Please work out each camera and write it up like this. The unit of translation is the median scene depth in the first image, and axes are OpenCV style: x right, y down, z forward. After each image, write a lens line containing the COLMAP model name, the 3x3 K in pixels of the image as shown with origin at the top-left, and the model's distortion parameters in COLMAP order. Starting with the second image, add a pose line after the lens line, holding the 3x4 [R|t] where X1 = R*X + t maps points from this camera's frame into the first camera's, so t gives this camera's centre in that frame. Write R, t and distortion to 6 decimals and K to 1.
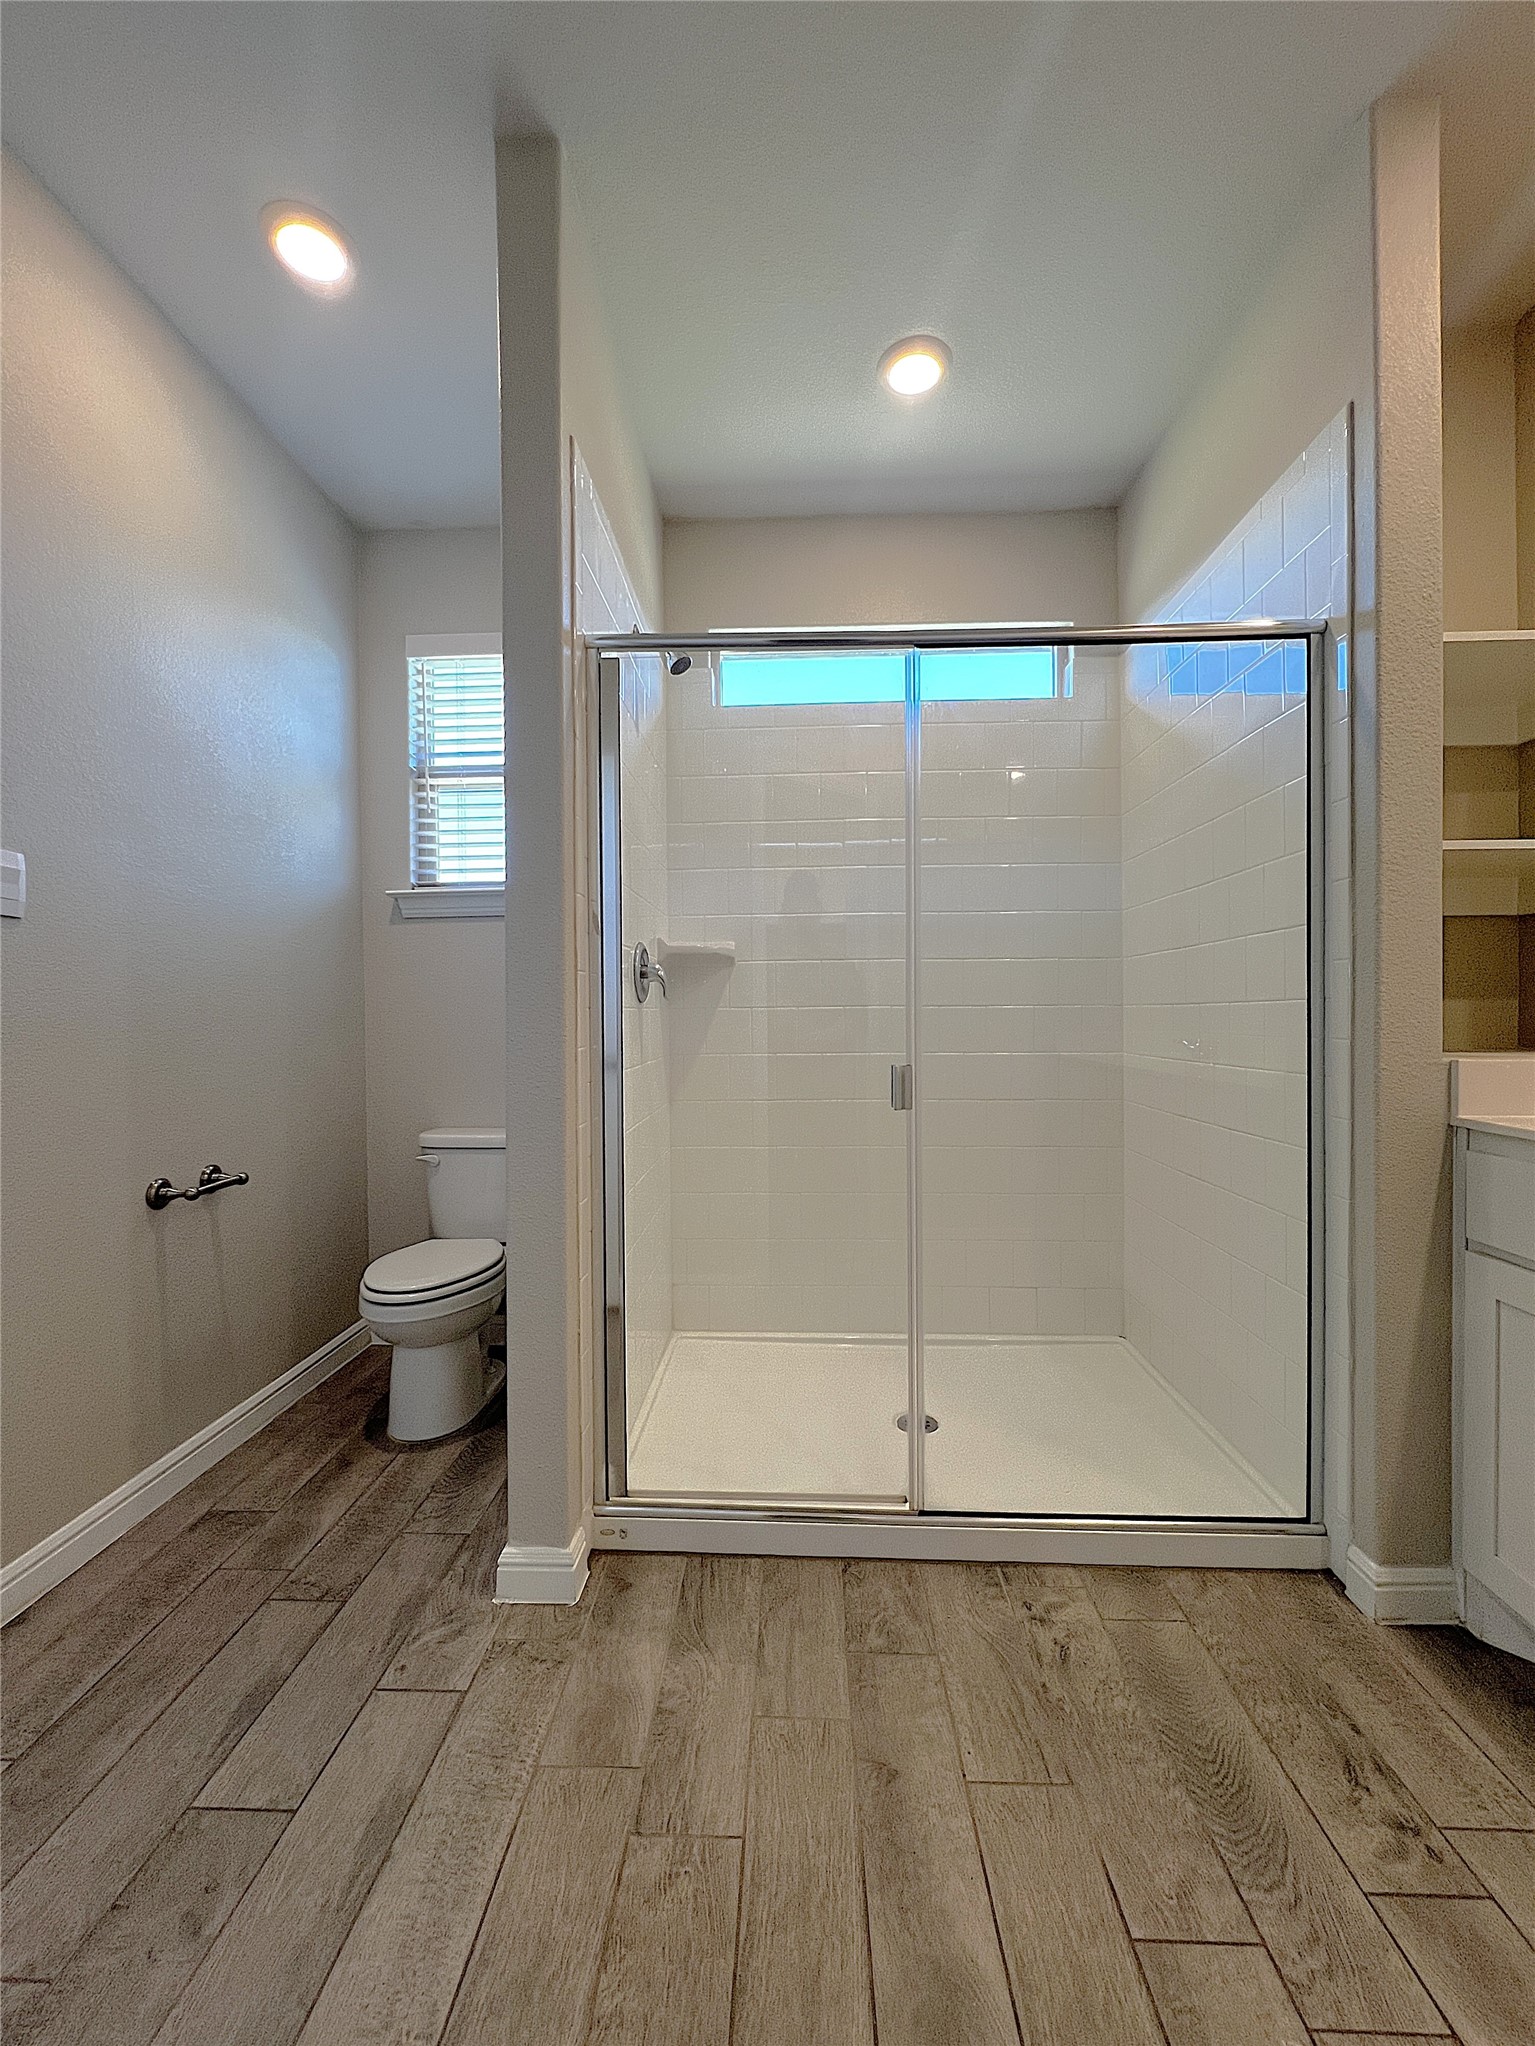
lens RADIAL K [[819.0, 0, 766.4], [0, 819.0, 1018.9], [0, 0, 1]] dist [0.000824, 0.000252]
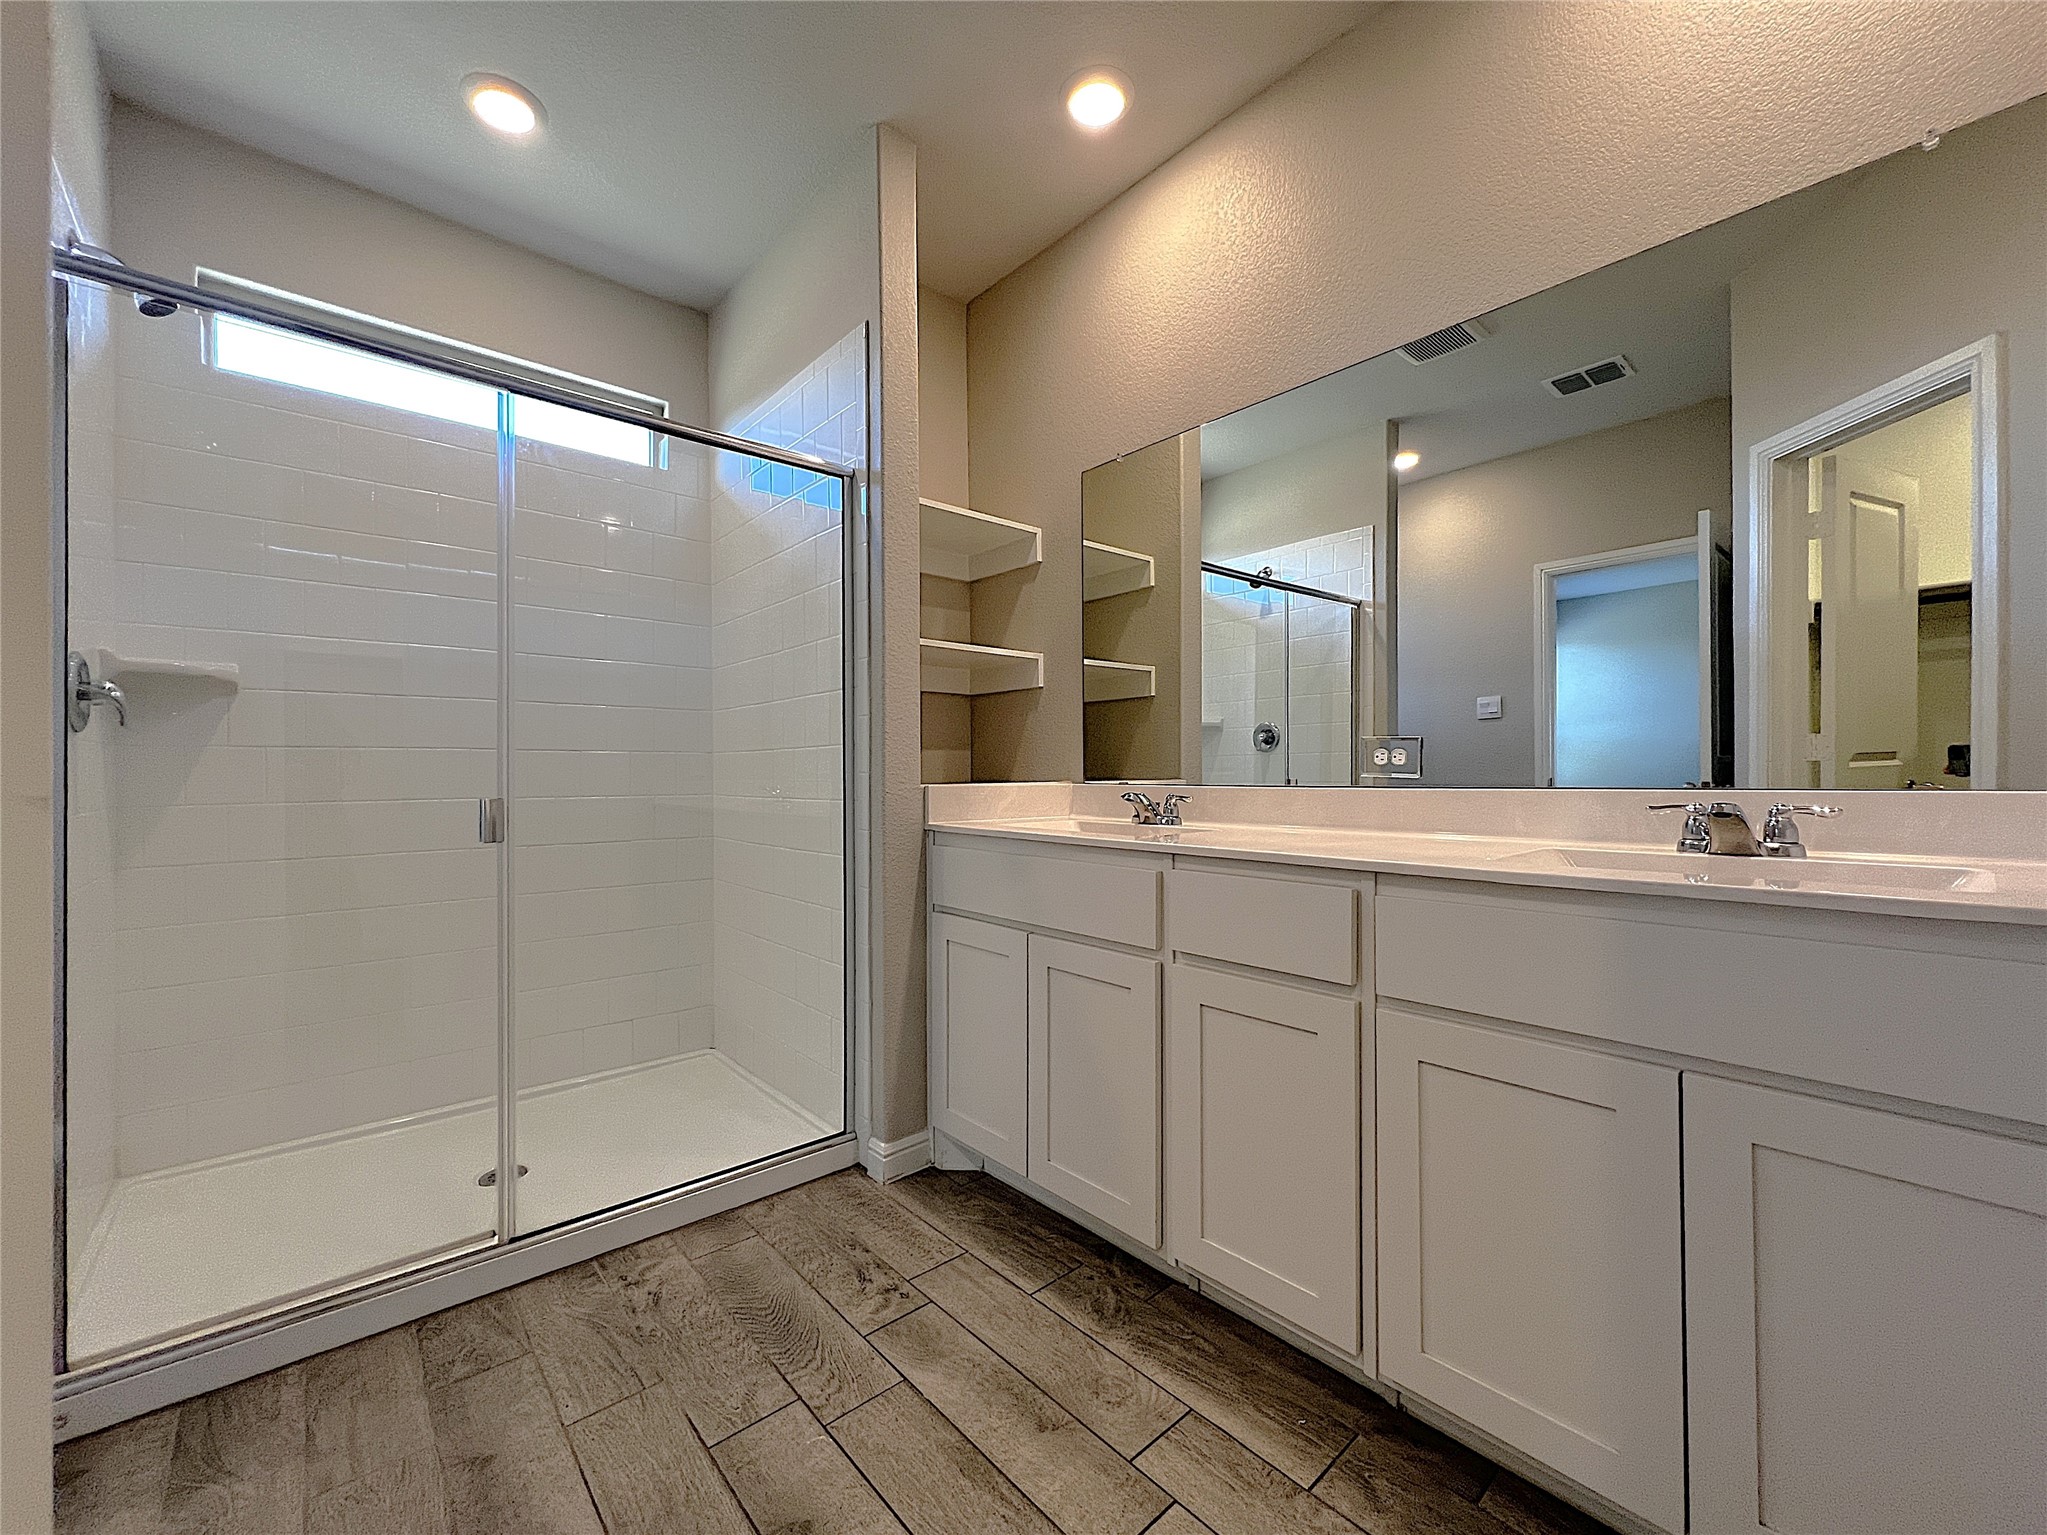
lens RADIAL K [[819.4, 0, 1023.7], [0, 819.4, 769.1], [0, 0, 1]] dist [0.000824, 0.000252]
pose [[0.722551, 0.005307, 0.691297, -0.064330], [0.004849, 0.999907, -0.012745, 0.038904], [-0.691301, 0.012561, 0.722458, -0.197131]]
